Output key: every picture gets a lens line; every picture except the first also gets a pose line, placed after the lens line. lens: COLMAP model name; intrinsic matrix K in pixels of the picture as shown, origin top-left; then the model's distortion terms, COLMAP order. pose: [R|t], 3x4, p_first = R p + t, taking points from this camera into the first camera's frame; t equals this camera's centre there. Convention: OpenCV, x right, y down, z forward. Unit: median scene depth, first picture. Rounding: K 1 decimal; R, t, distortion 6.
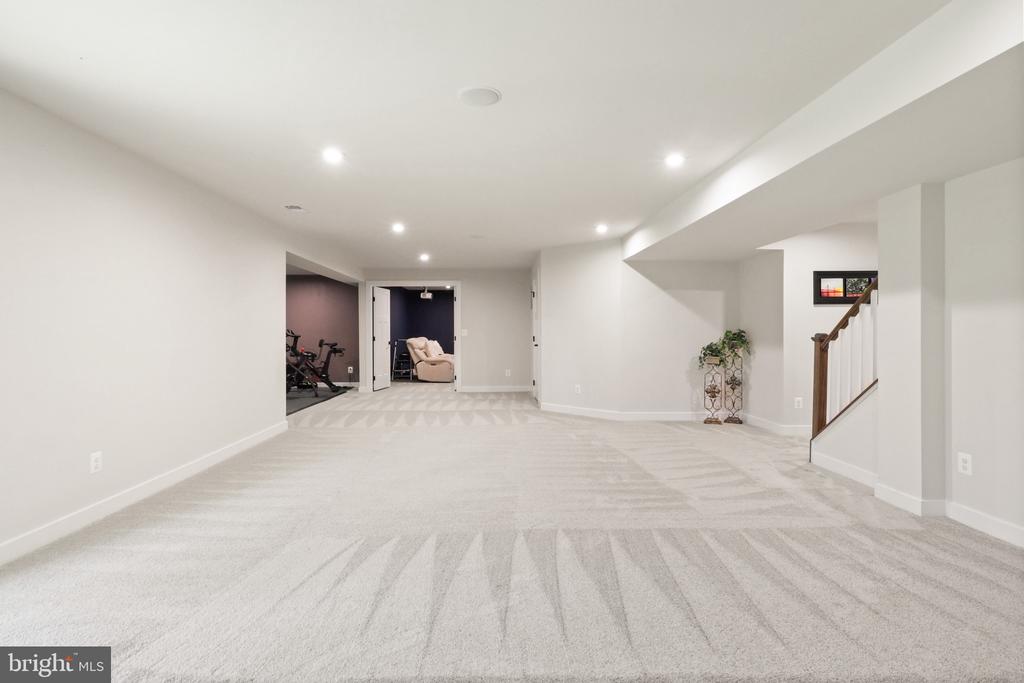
lens RADIAL K [[514.6, 0, 512.0], [0, 514.6, 341.5], [0, 0, 1]] dist [-0.000005, 0.001651]
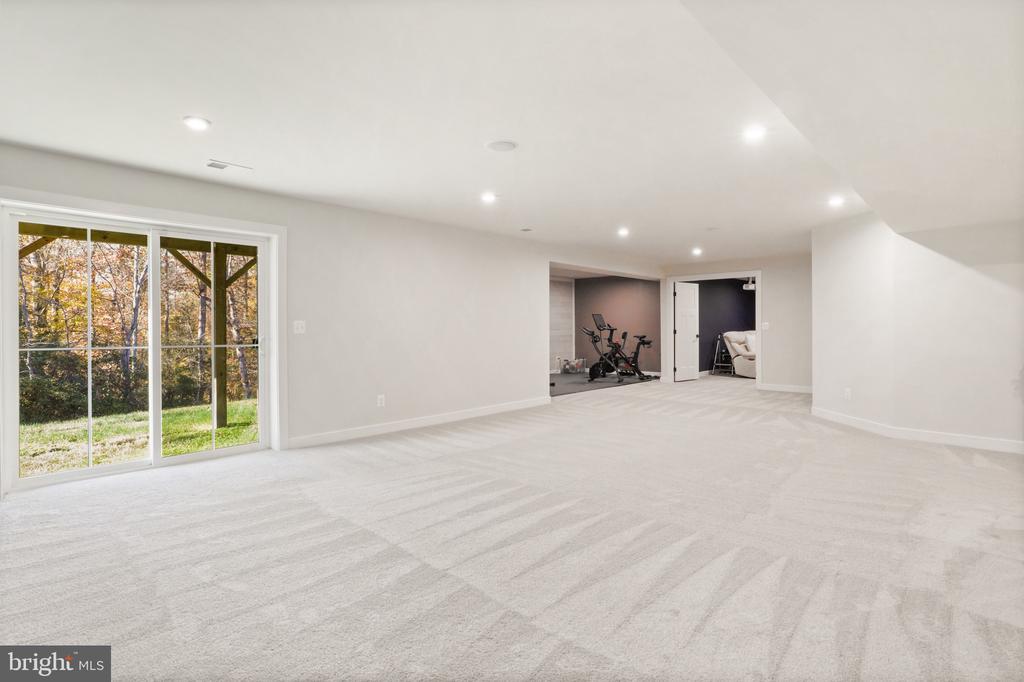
lens RADIAL K [[514.6, 0, 512.0], [0, 514.6, 341.0], [0, 0, 1]] dist [-0.000005, 0.001651]
pose [[0.701921, 0.018093, -0.712025, 0.316930], [-0.010072, 0.999829, 0.015477, 0.000564], [0.712183, -0.003692, 0.701984, 0.036391]]
